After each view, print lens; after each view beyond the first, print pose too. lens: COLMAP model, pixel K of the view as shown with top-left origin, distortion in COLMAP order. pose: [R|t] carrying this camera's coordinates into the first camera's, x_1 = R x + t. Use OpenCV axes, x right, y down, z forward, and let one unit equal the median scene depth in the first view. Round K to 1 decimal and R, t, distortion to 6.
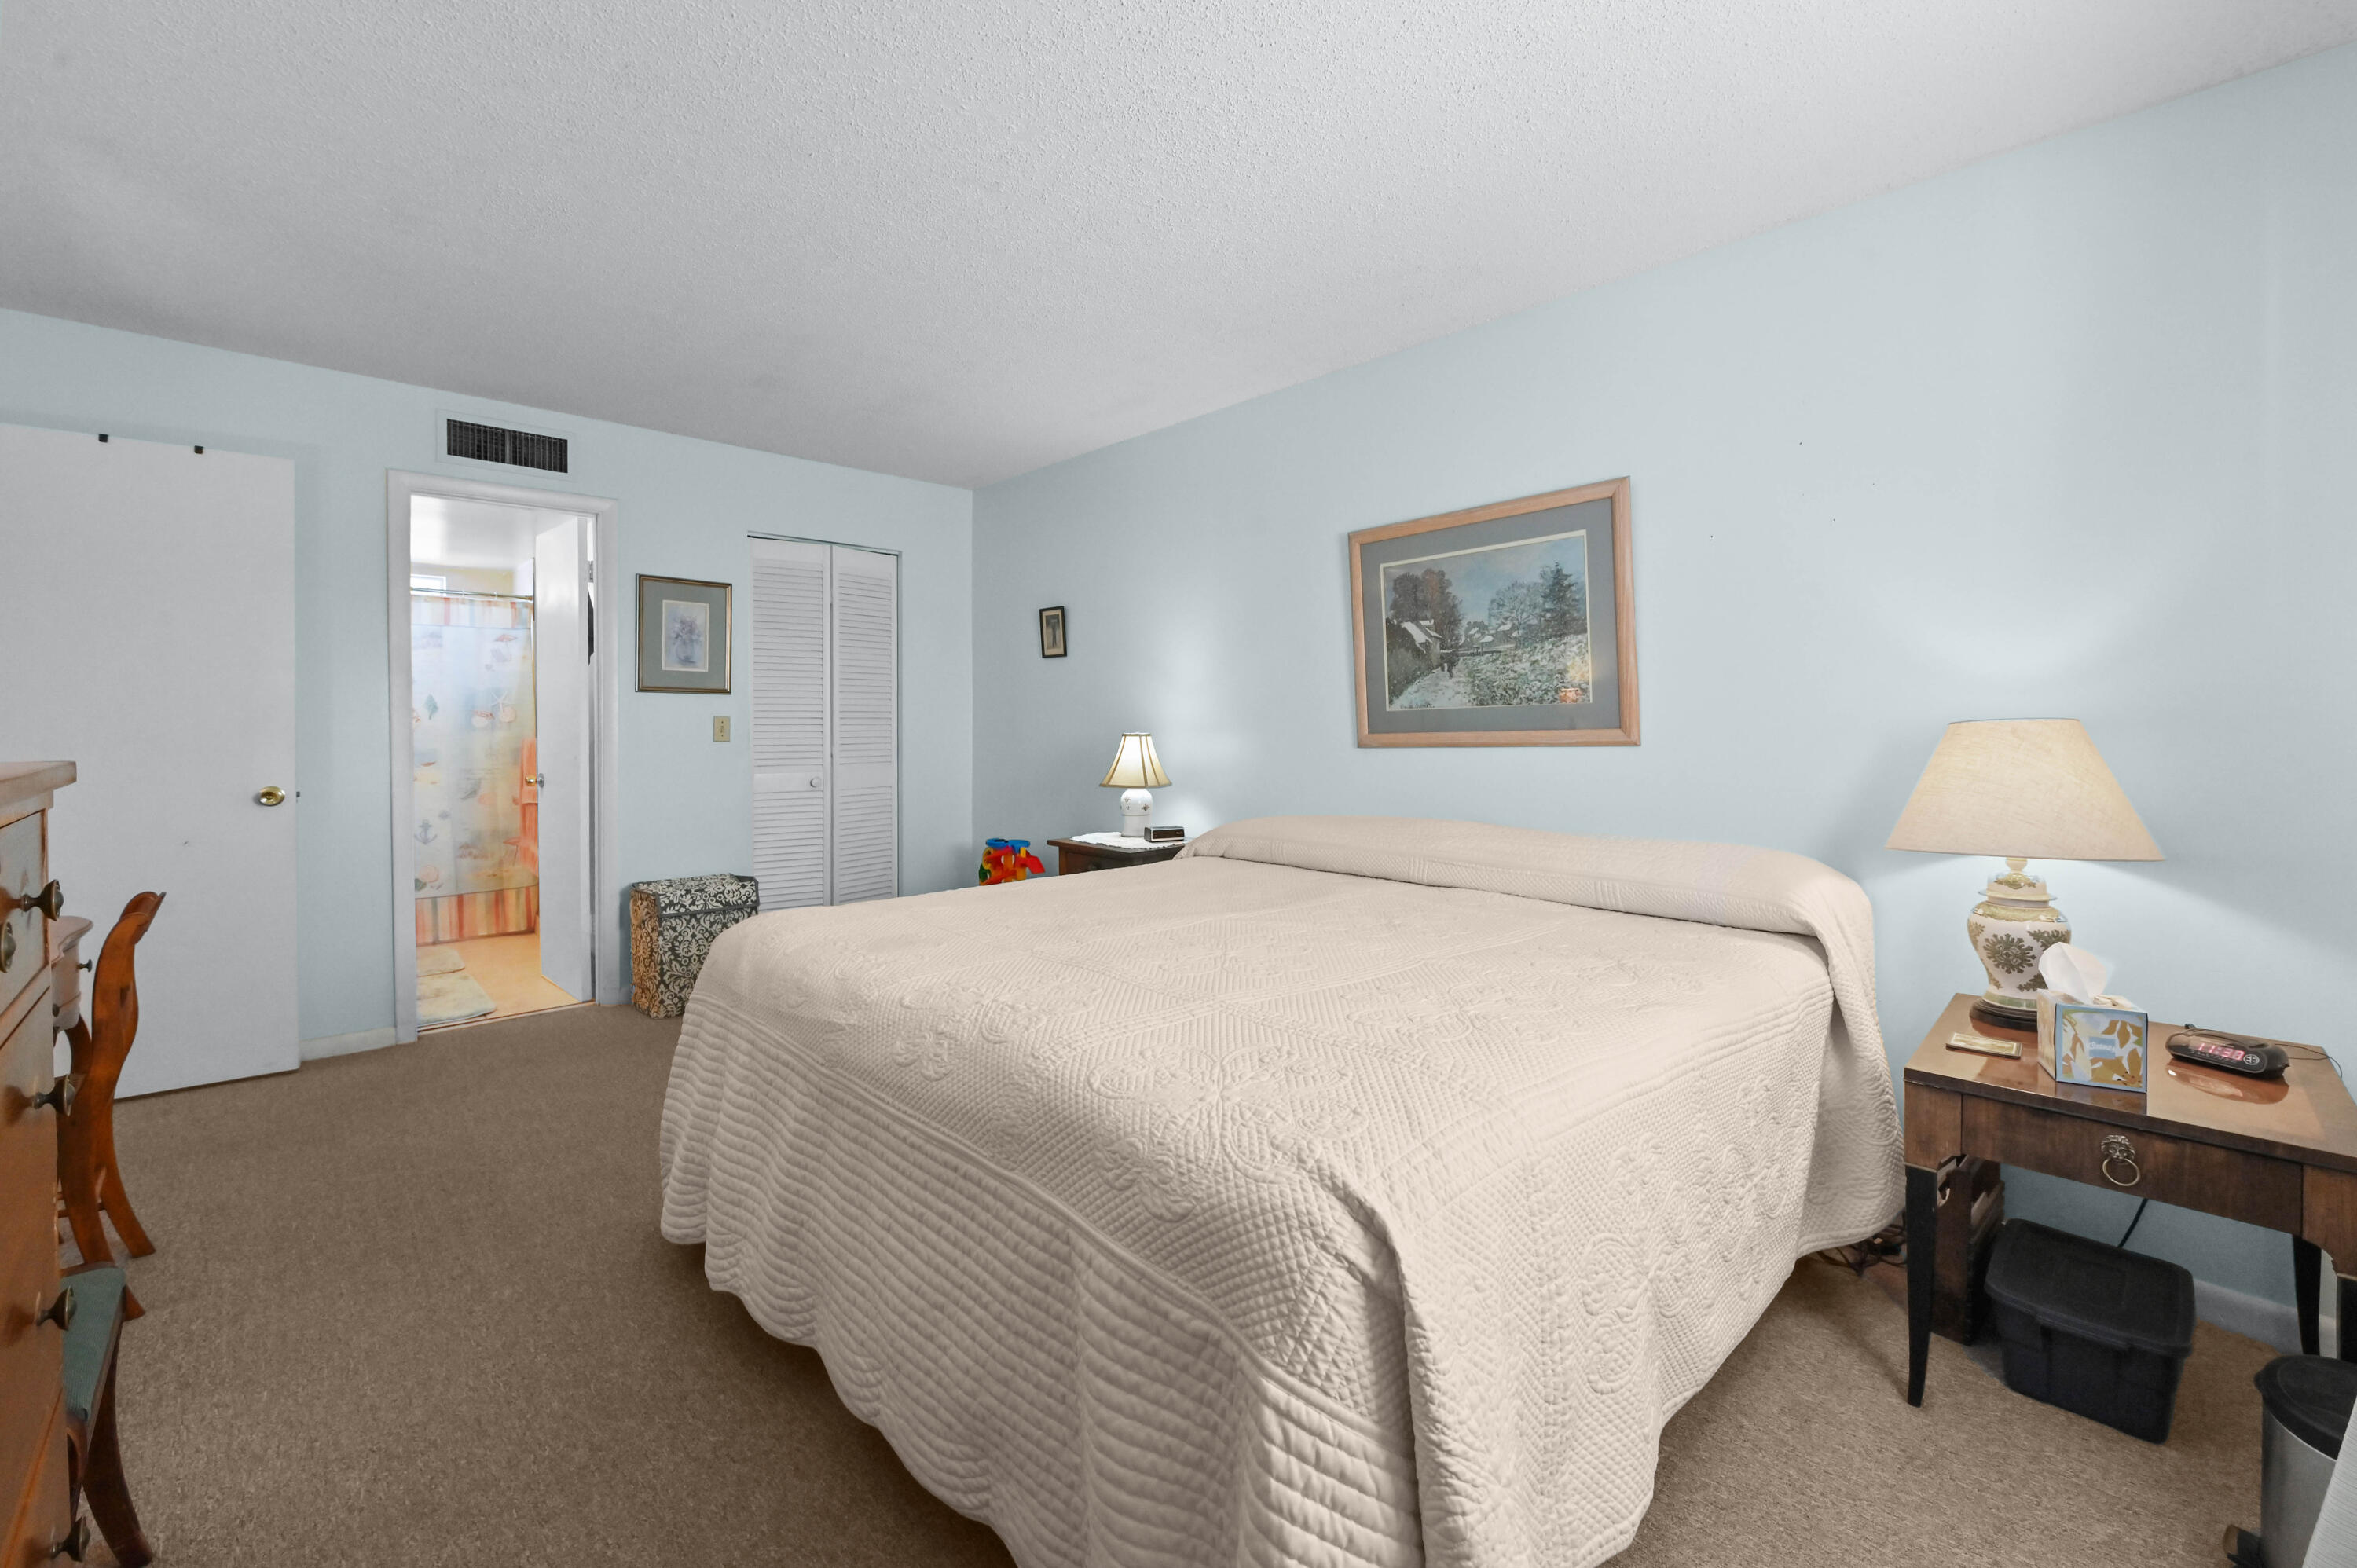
lens RADIAL K [[947.1, 0, 1156.6], [0, 947.1, 724.6], [0, 0, 1]] dist [-0.001723, 0.000086]
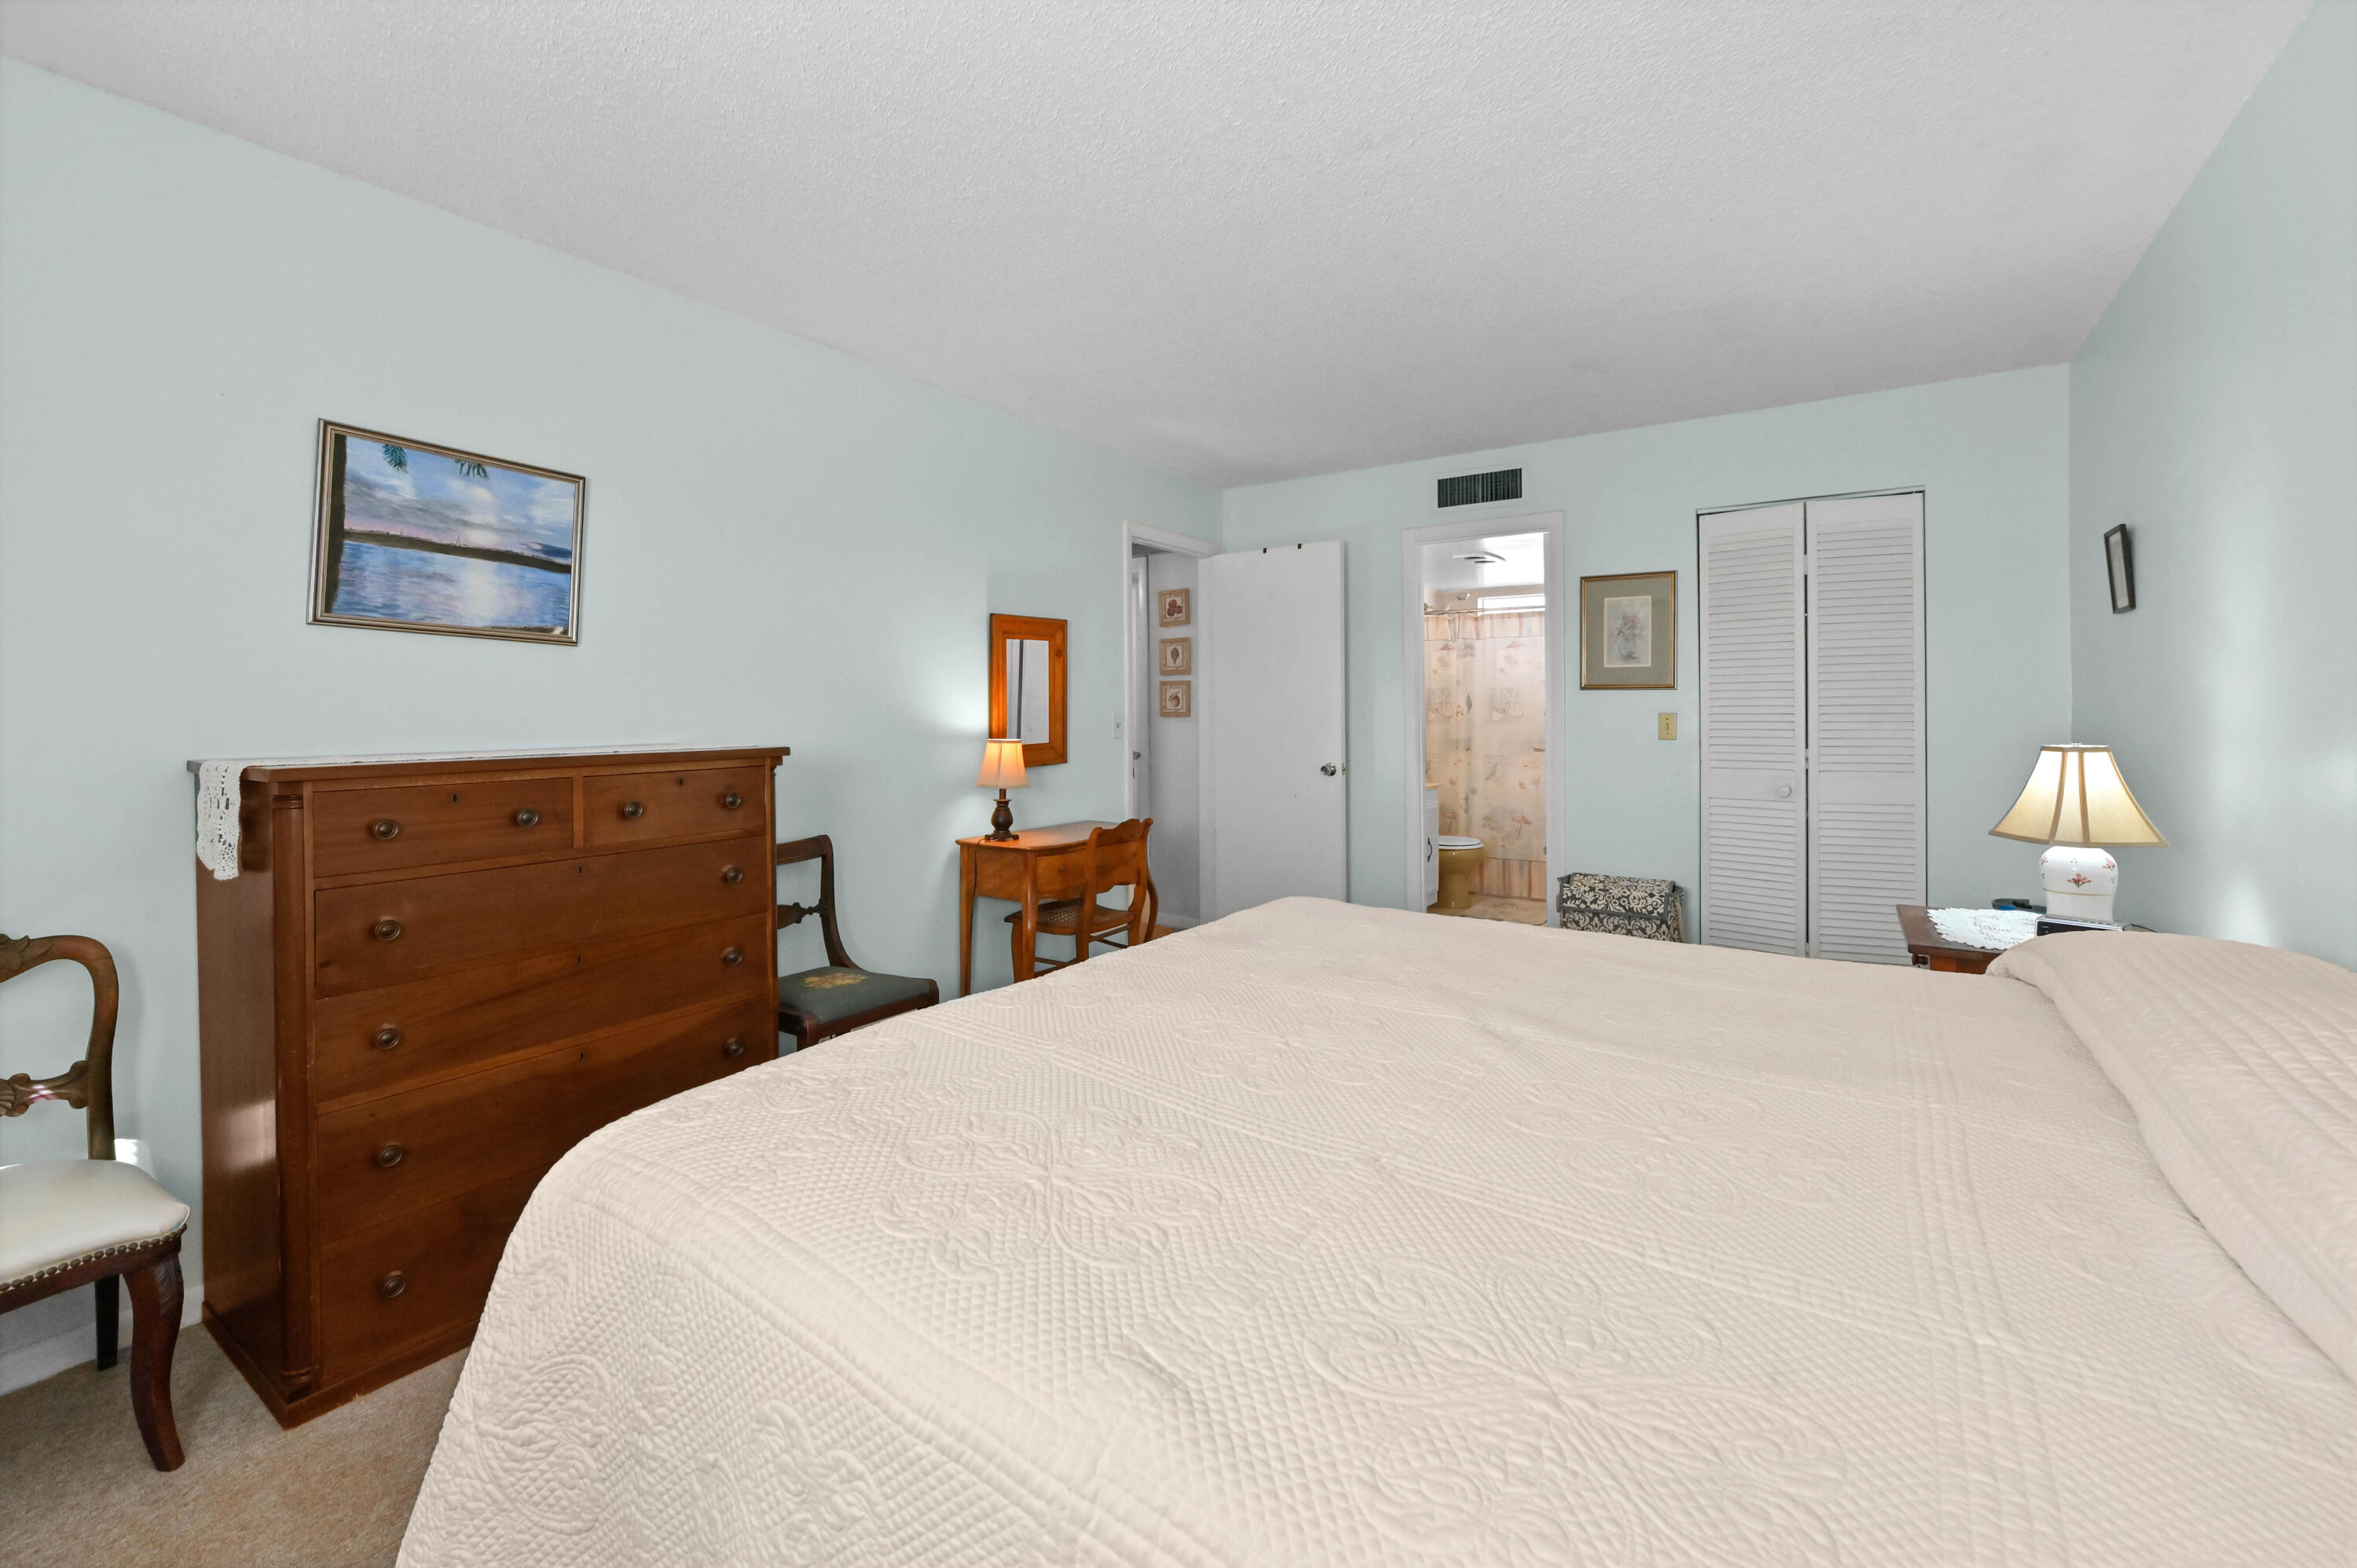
lens RADIAL K [[947.1, 0, 1152.4], [0, 947.1, 717.5], [0, 0, 1]] dist [-0.001723, 0.000086]
pose [[0.229791, 0.003901, -0.973232, 0.351717], [0.002388, 0.999987, 0.004572, -0.010293], [0.973237, -0.003375, 0.229779, 0.299696]]
